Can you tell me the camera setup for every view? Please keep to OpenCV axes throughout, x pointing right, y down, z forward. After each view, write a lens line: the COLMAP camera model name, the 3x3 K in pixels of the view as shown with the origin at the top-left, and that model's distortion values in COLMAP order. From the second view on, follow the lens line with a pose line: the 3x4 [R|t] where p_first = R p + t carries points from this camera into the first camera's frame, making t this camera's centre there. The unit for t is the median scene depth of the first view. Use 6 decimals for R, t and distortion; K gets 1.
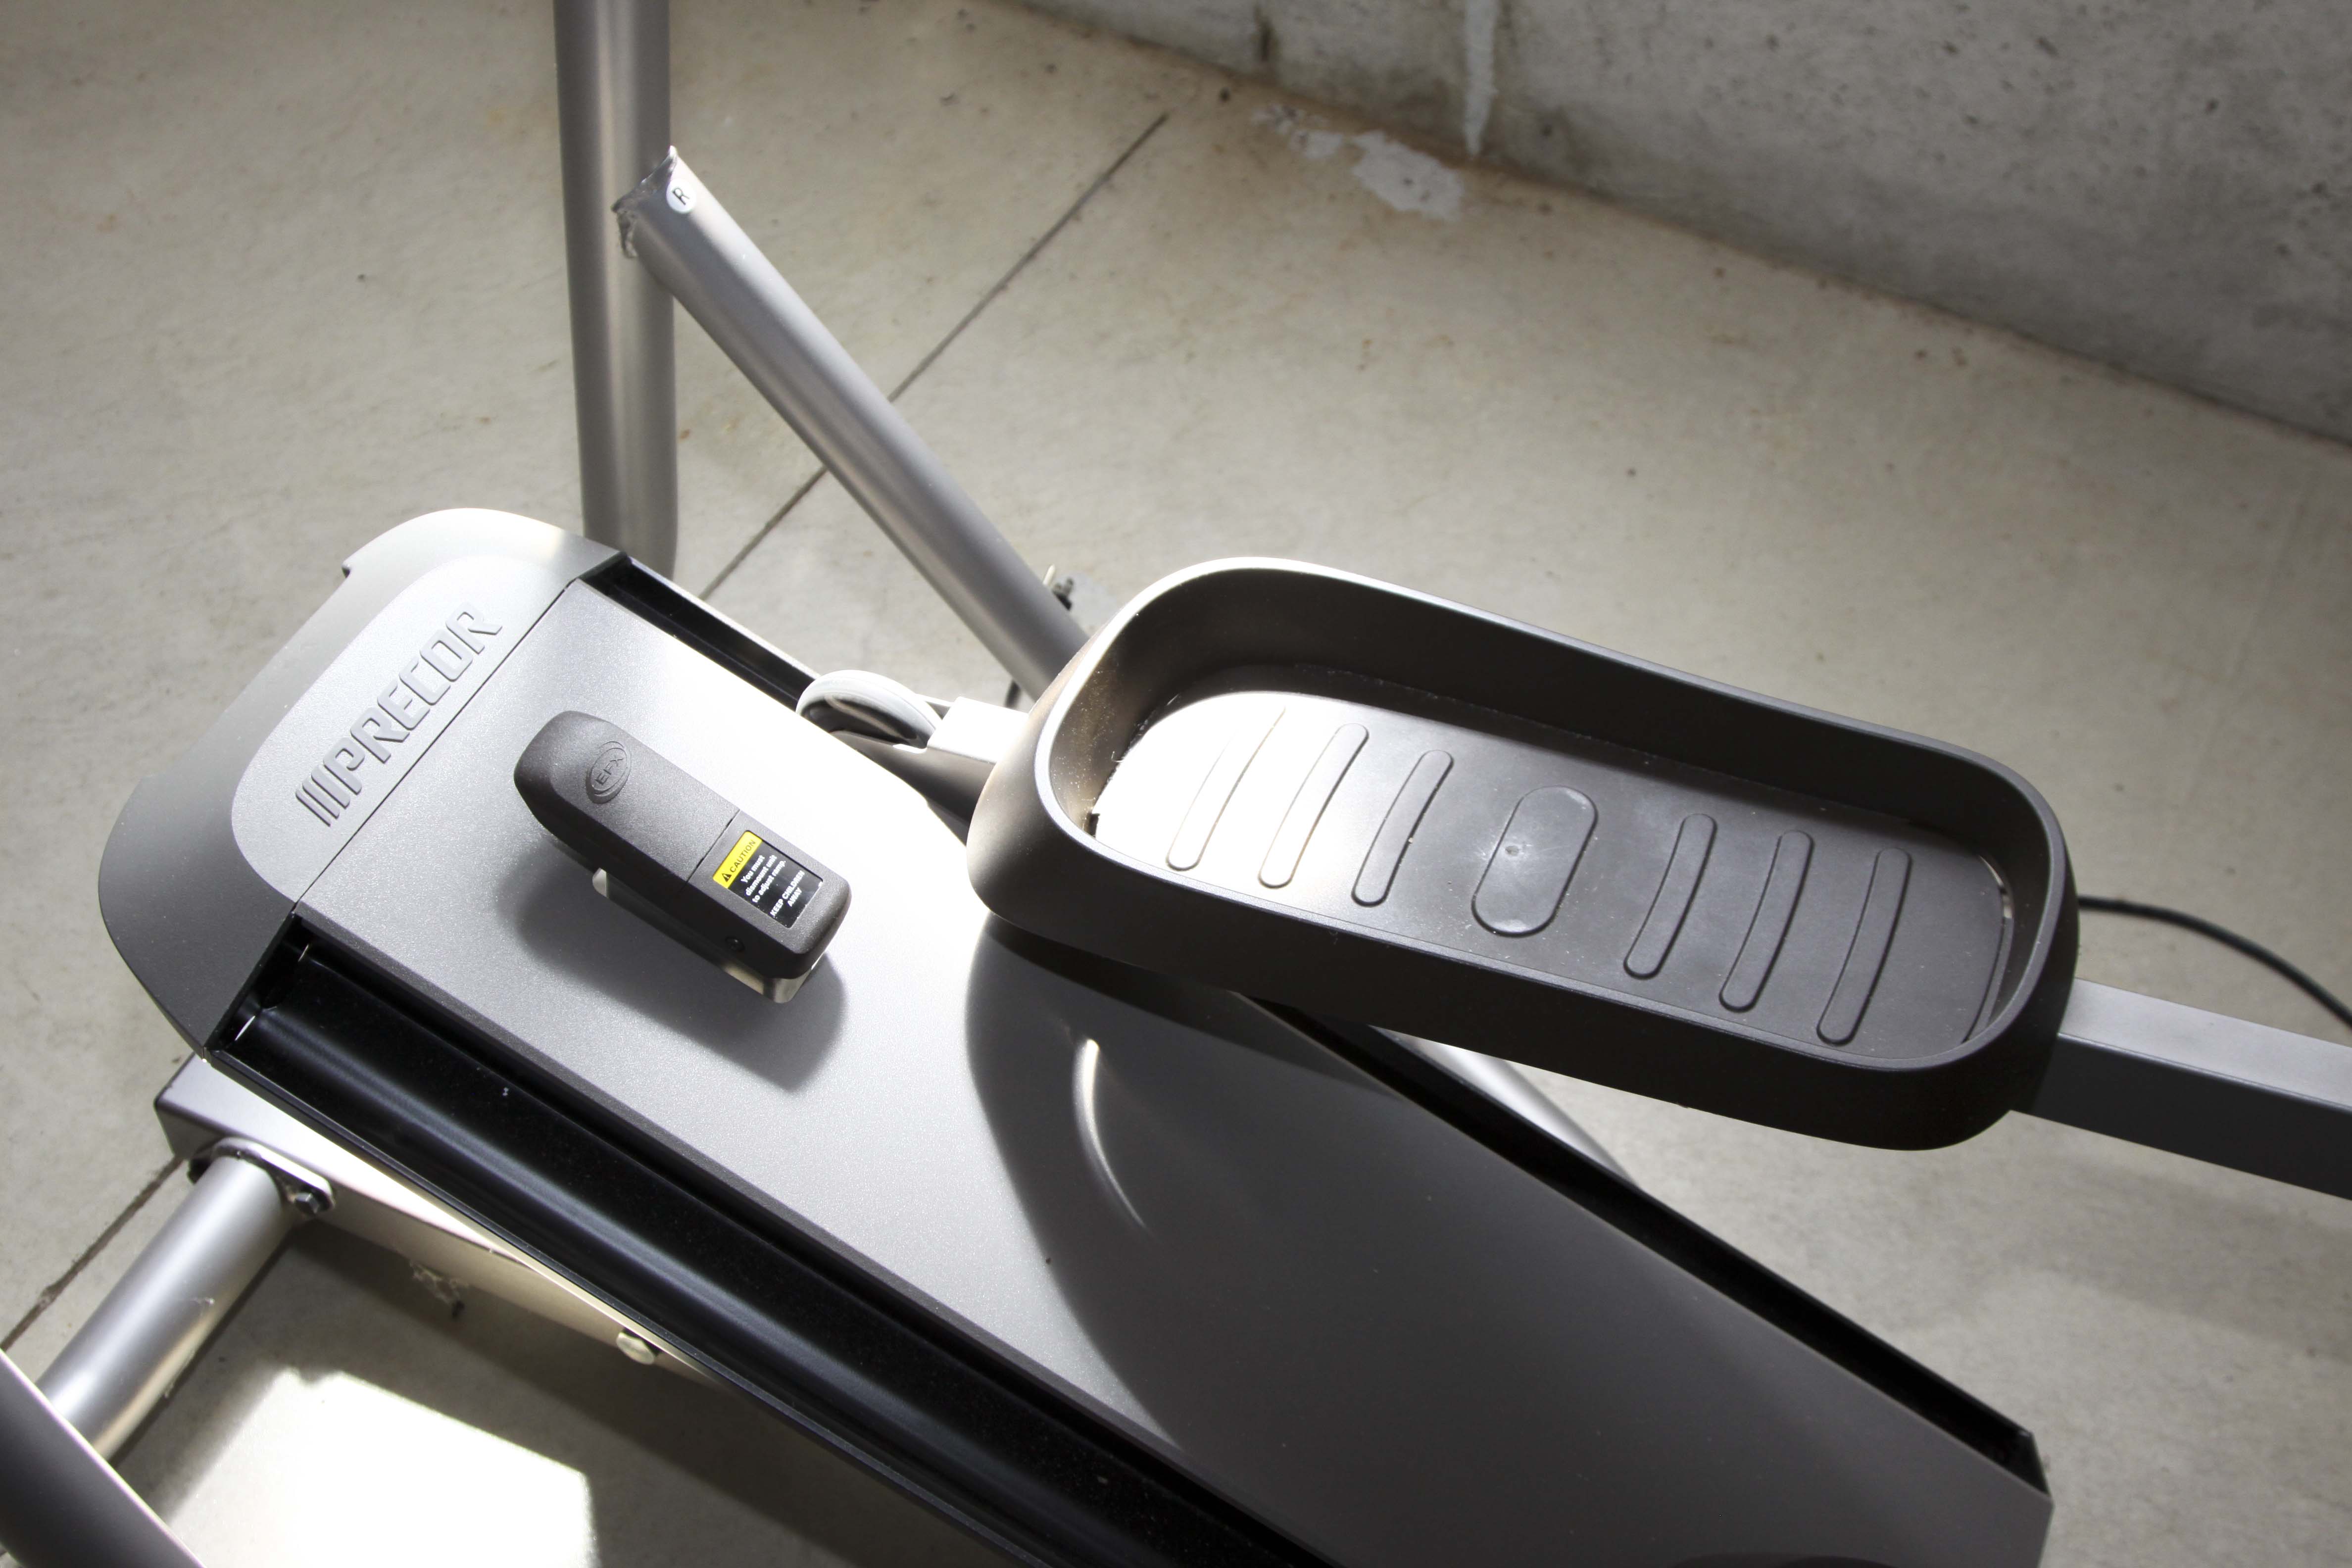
lens RADIAL K [[2781.6, 0, 1213.8], [0, 2781.6, 797.4], [0, 0, 1]] dist [-0.081235, 0.000000]
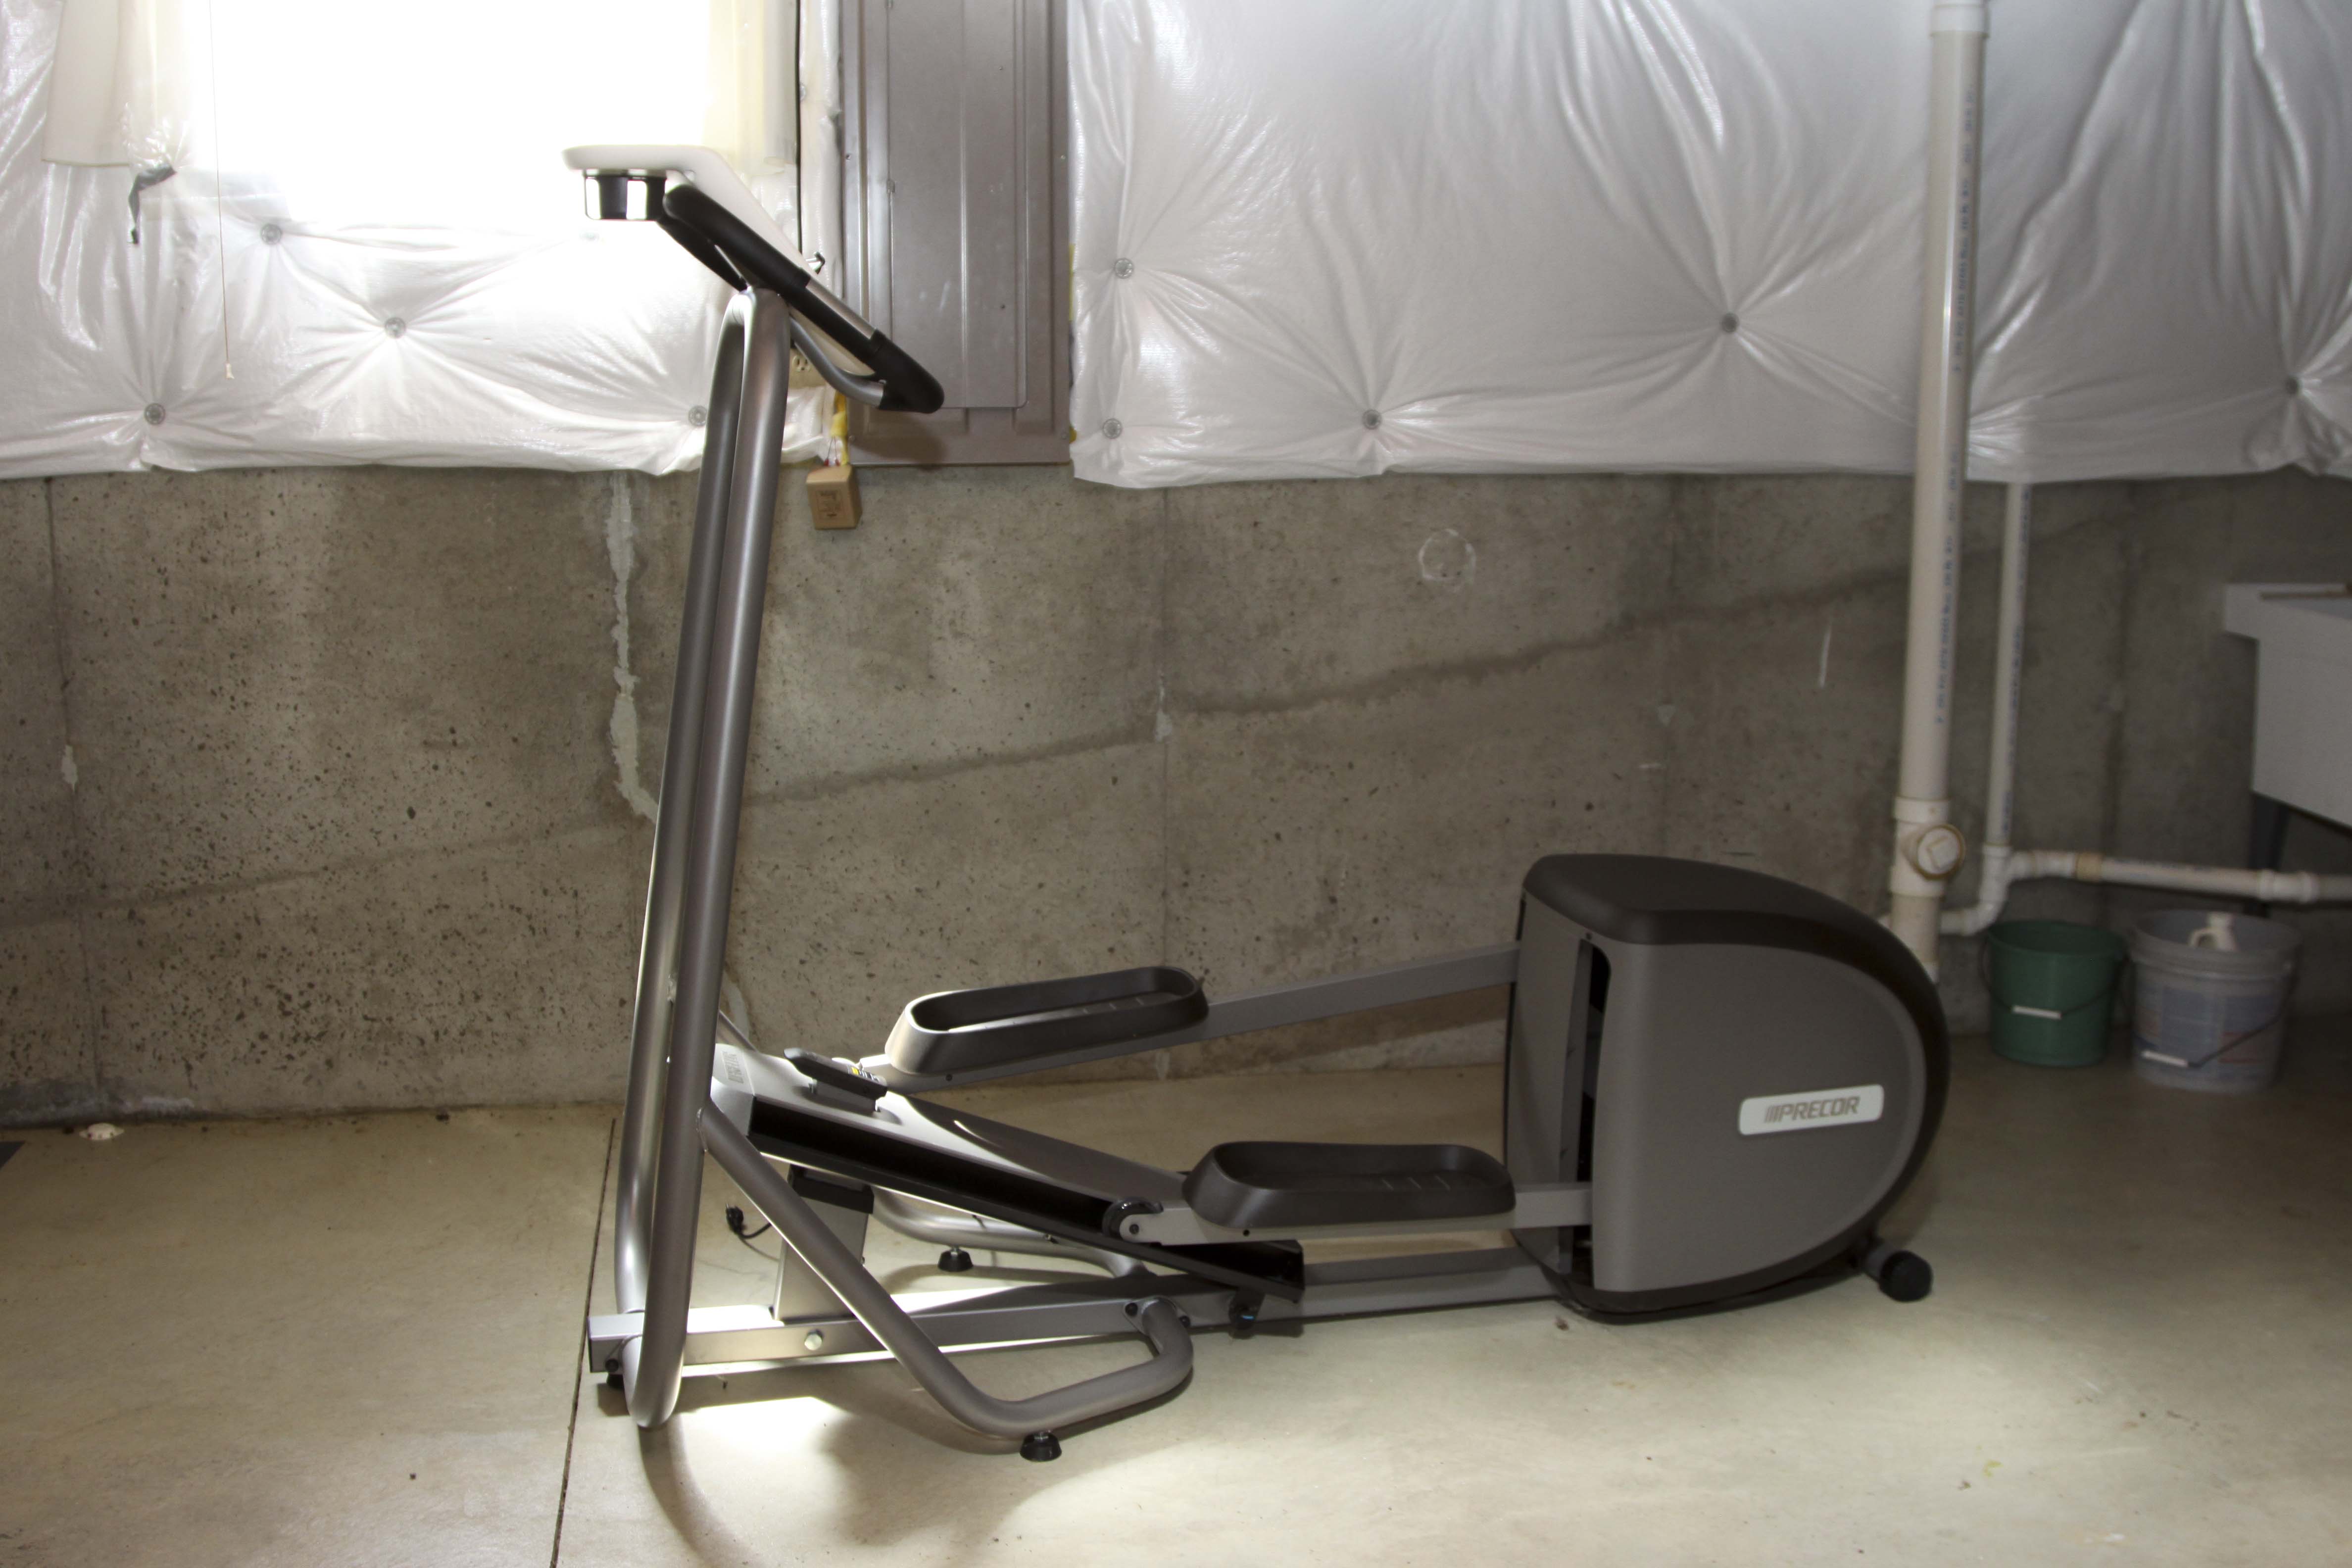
lens RADIAL K [[2503.9, 0, 1176.9], [0, 2503.9, 780.9], [0, 0, 1]] dist [-0.116818, 0.000000]
pose [[0.795670, -0.148567, 0.587229, -0.881633], [0.463865, 0.772890, -0.432978, 0.687566], [-0.389537, 0.616902, 0.683880, -0.778118]]
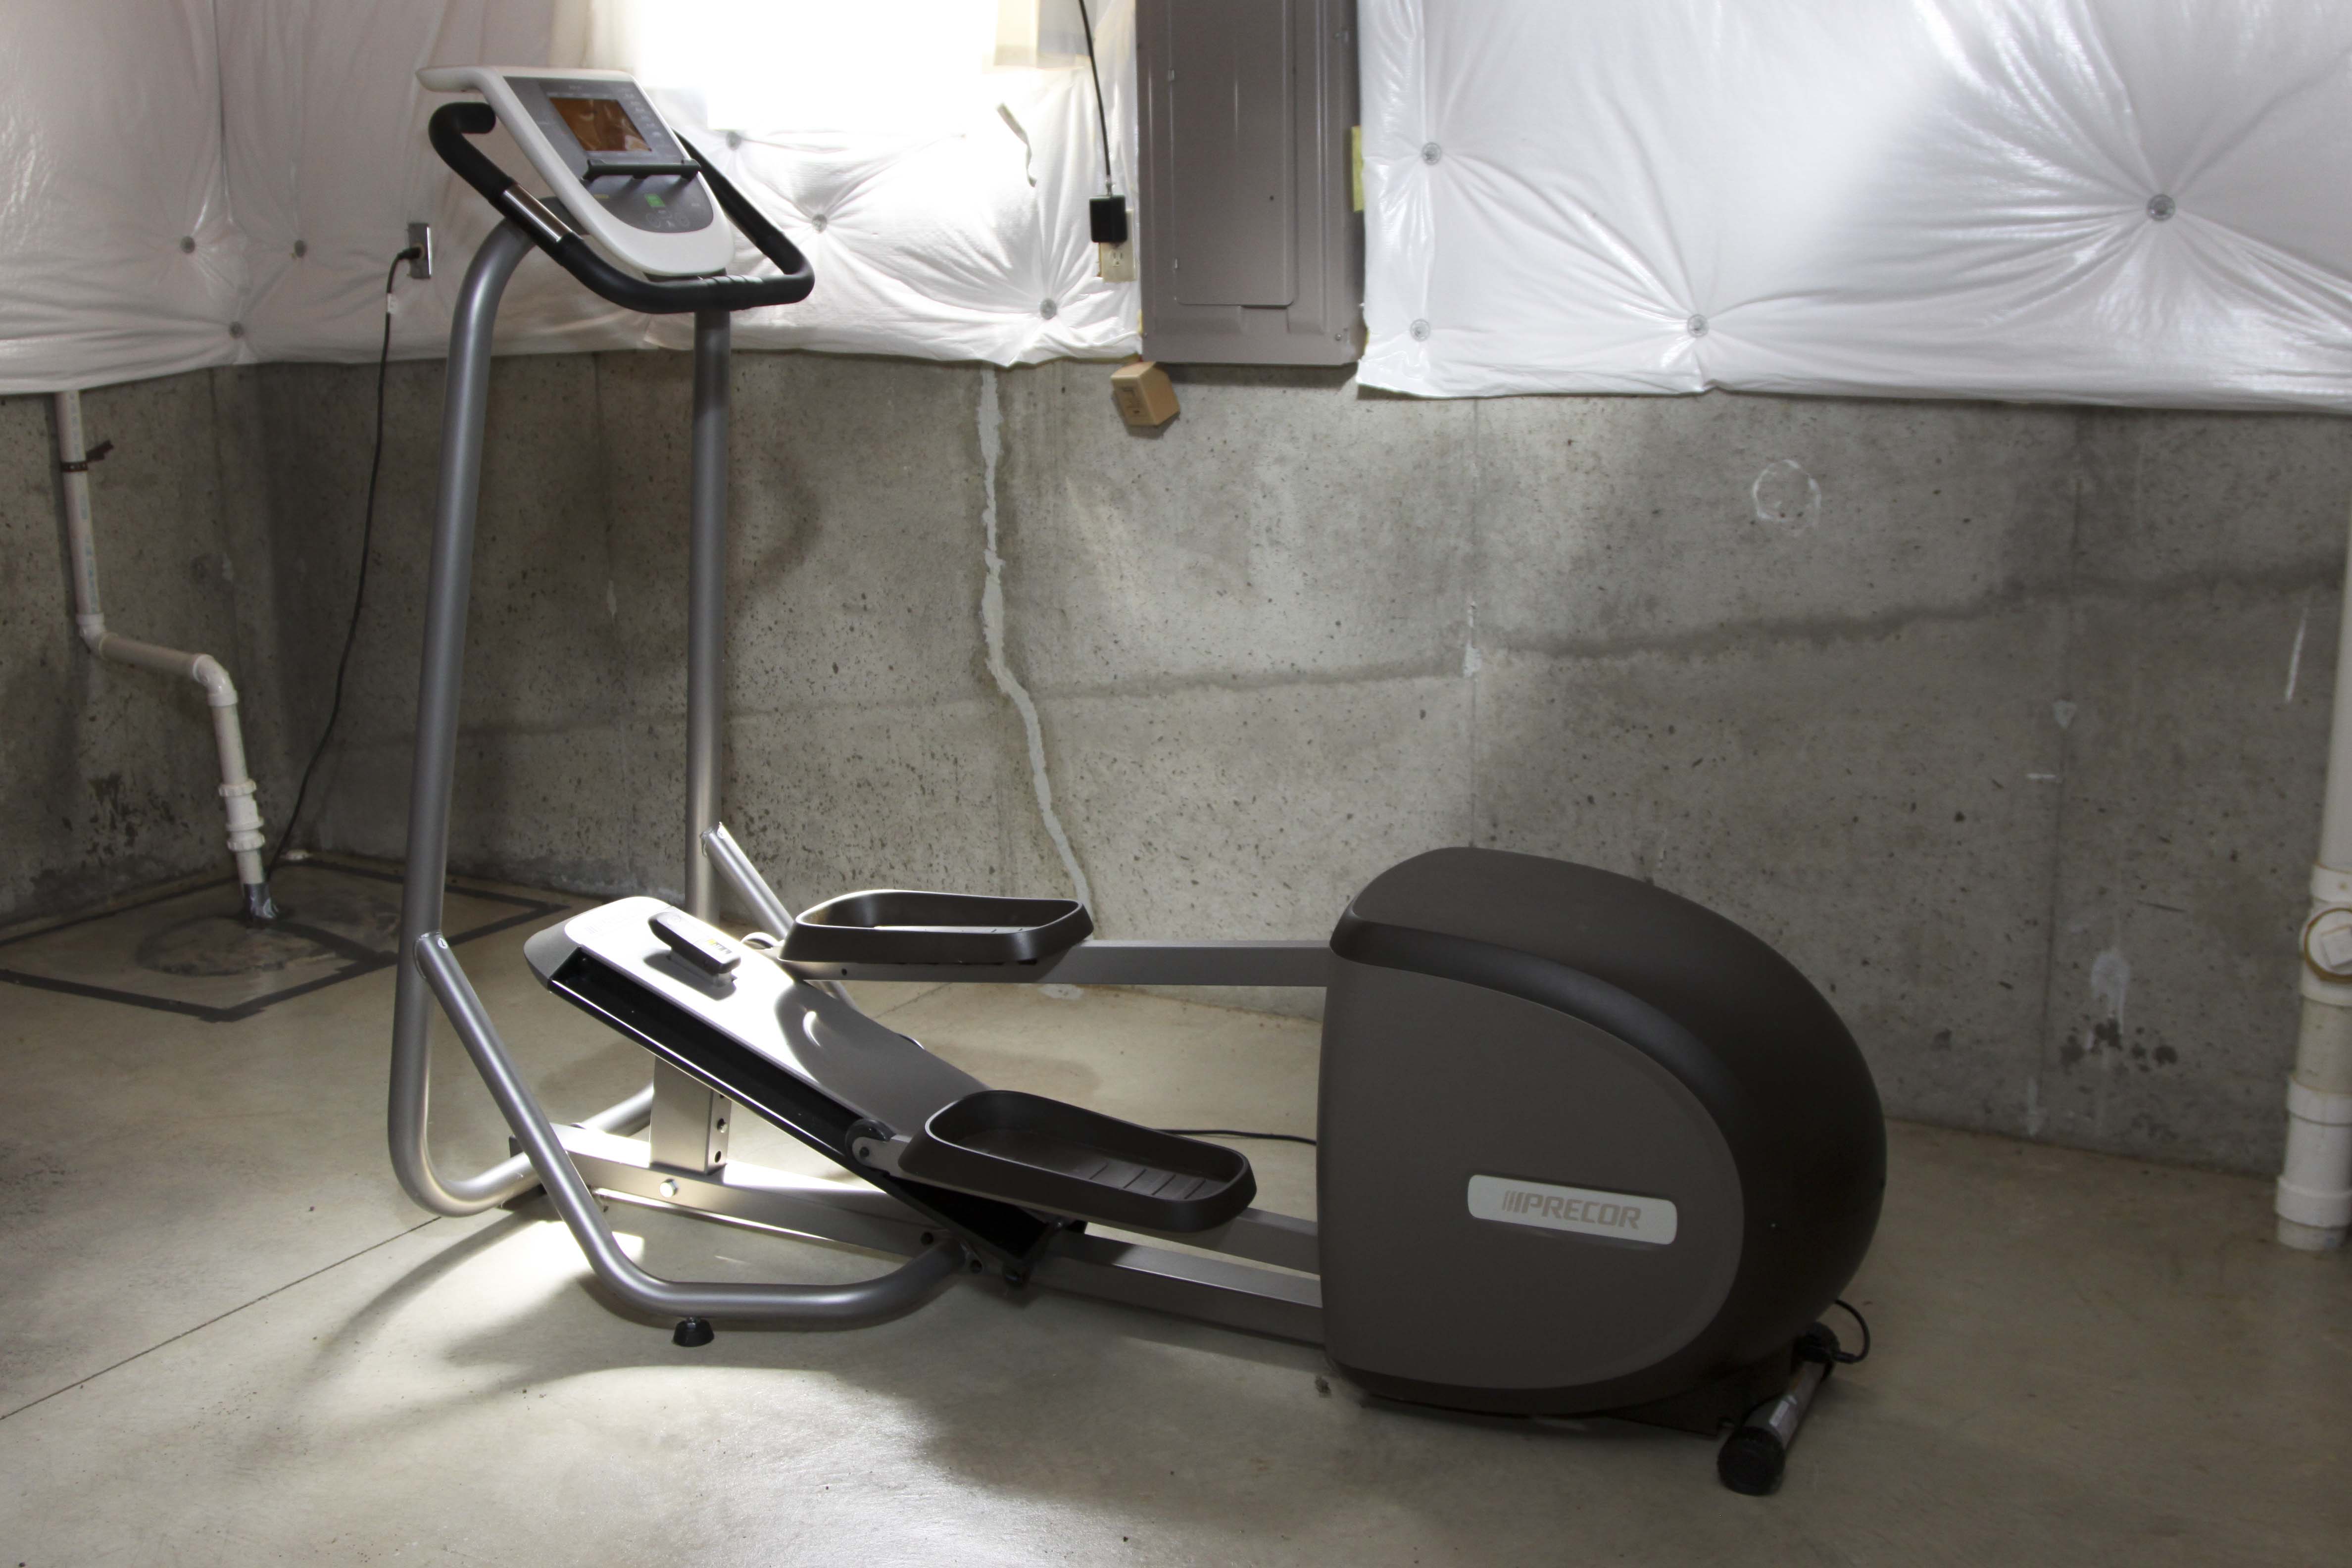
lens RADIAL K [[2503.9, 0, 1190.0], [0, 2503.9, 773.7], [0, 0, 1]] dist [-0.116818, 0.000000]
pose [[0.996936, -0.040977, -0.066633, 0.359380], [-0.004060, 0.823569, -0.567201, 0.903096], [0.078119, 0.565734, 0.820879, -0.901944]]
